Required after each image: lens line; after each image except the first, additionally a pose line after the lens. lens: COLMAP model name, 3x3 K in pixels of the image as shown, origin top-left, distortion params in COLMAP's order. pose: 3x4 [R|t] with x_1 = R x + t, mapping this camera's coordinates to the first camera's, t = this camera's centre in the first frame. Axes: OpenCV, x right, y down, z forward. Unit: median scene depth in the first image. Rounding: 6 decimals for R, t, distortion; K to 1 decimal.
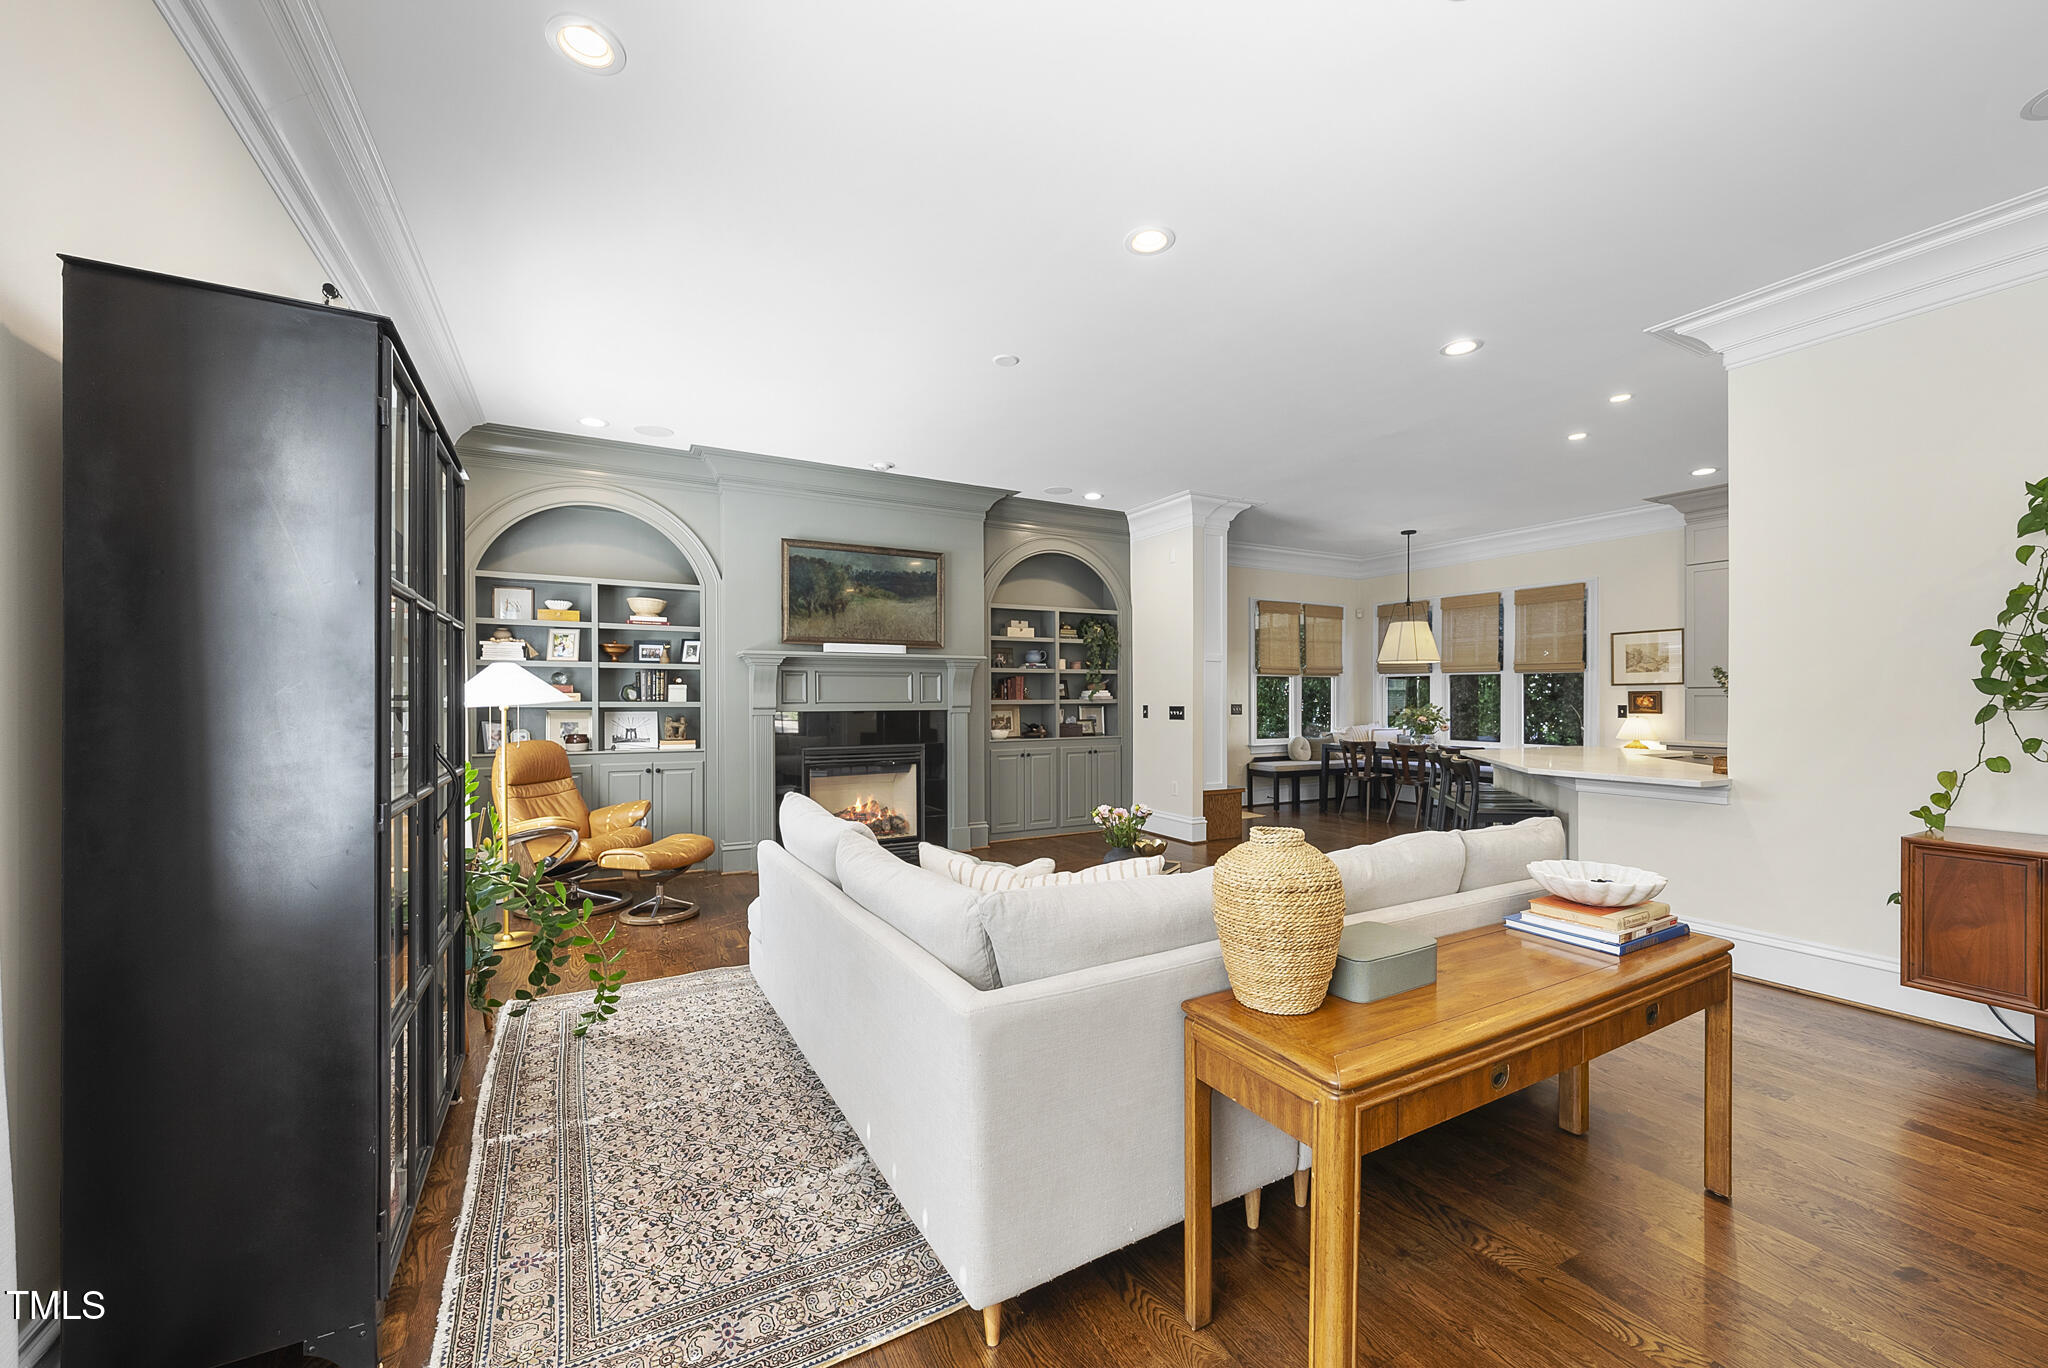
lens RADIAL K [[797.4, 0, 1022.9], [0, 797.4, 694.9], [0, 0, 1]] dist [-0.001941, -0.000679]
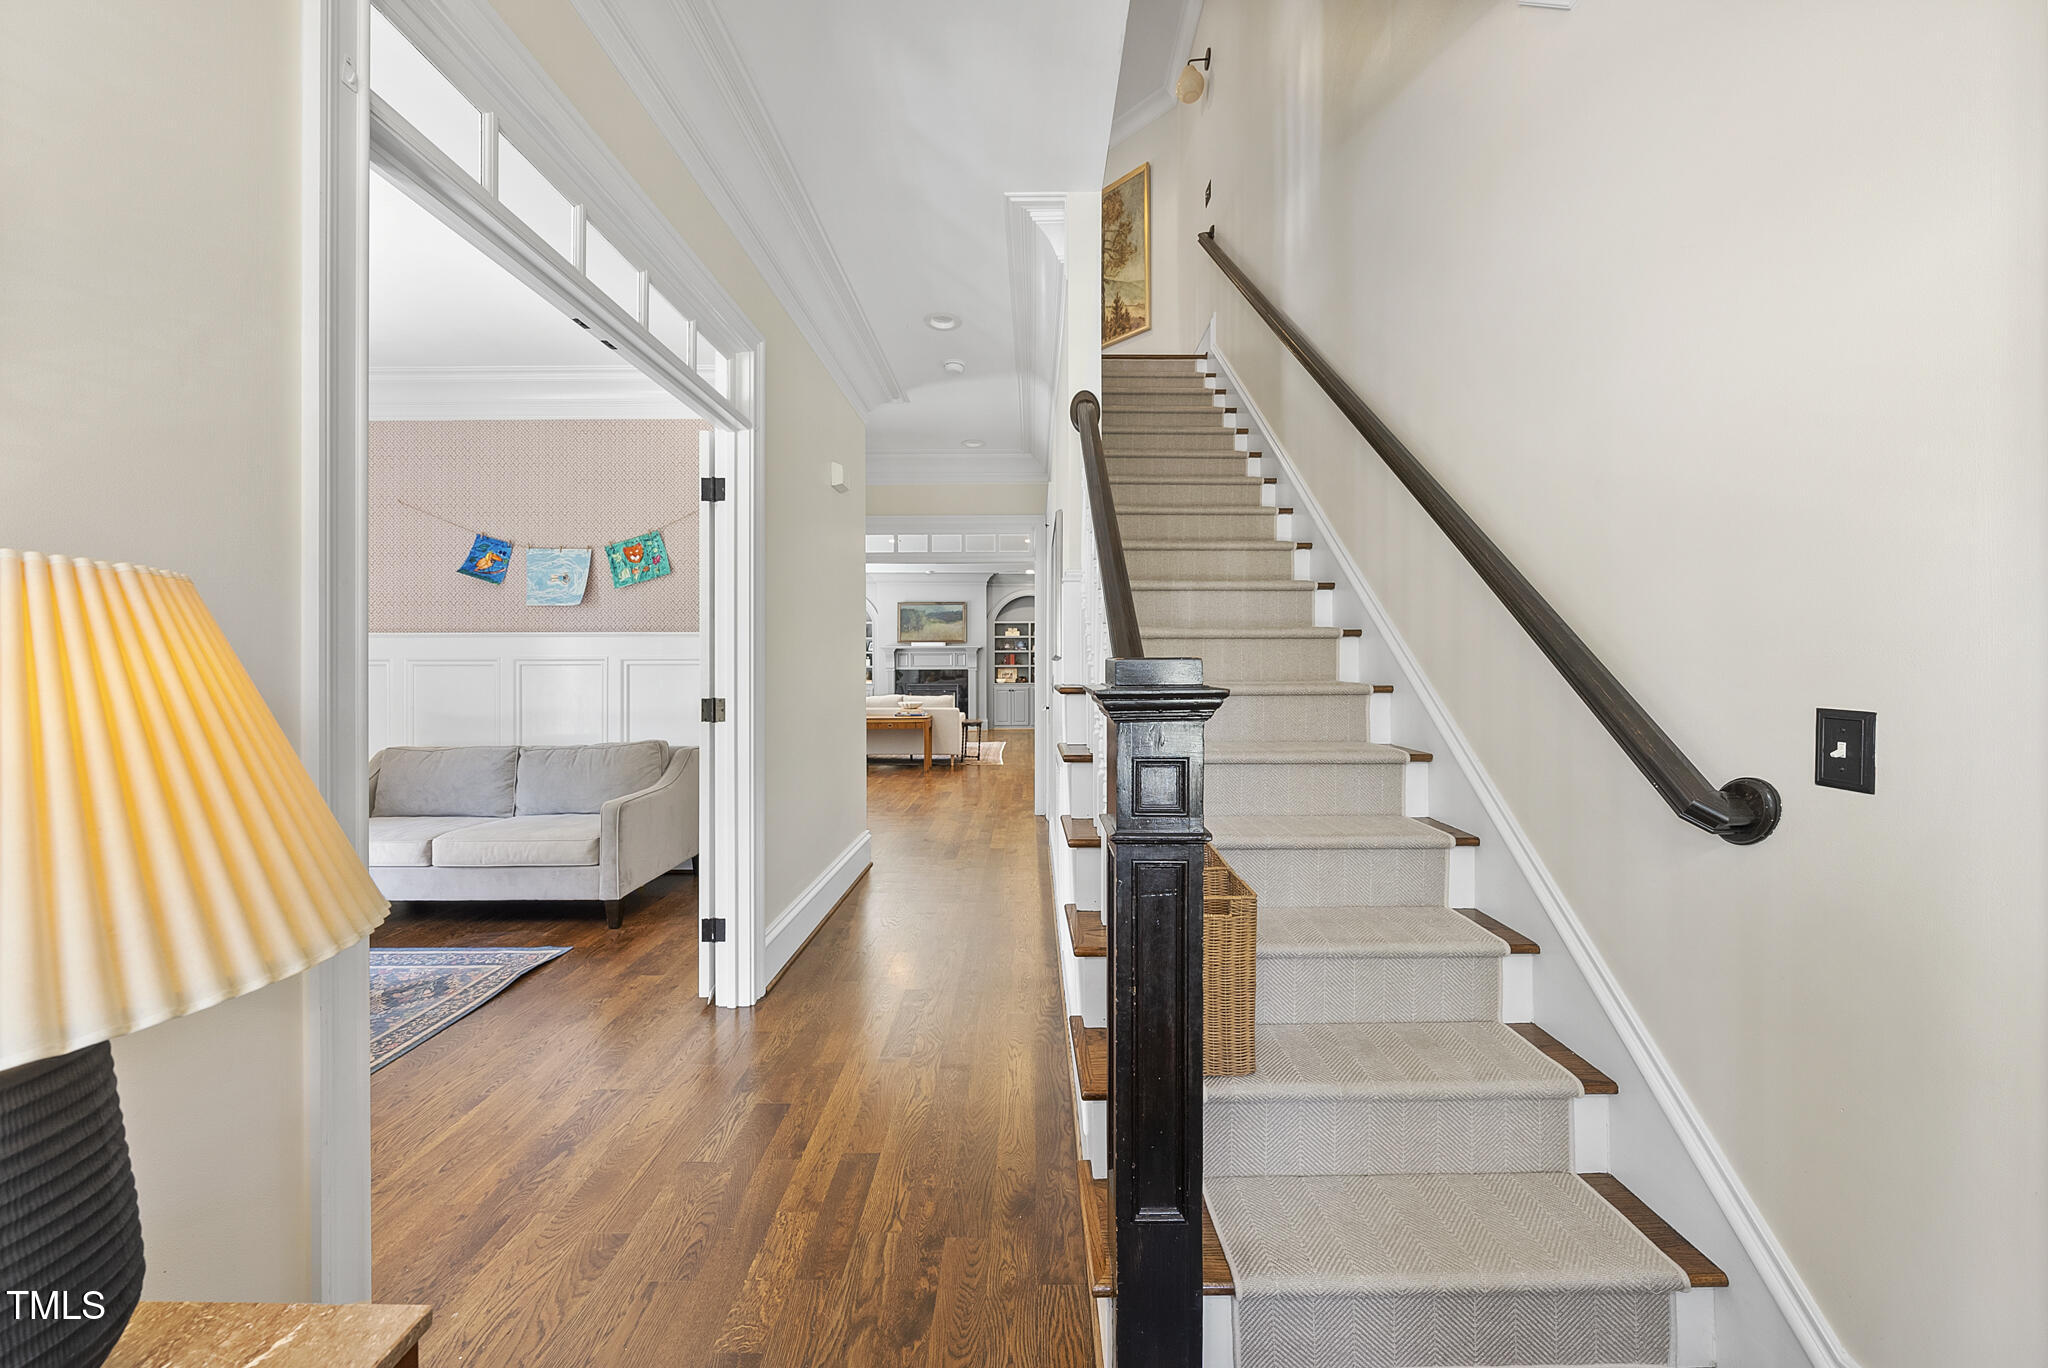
lens RADIAL K [[701.9, 0, 1027.7], [0, 701.9, 670.4], [0, 0, 1]] dist [-0.001260, -0.000026]
pose [[0.883614, 0.002556, -0.468209, 1.042547], [0.000906, 0.999974, 0.007169, 0.008521], [0.468215, -0.006759, 0.883589, -0.749946]]
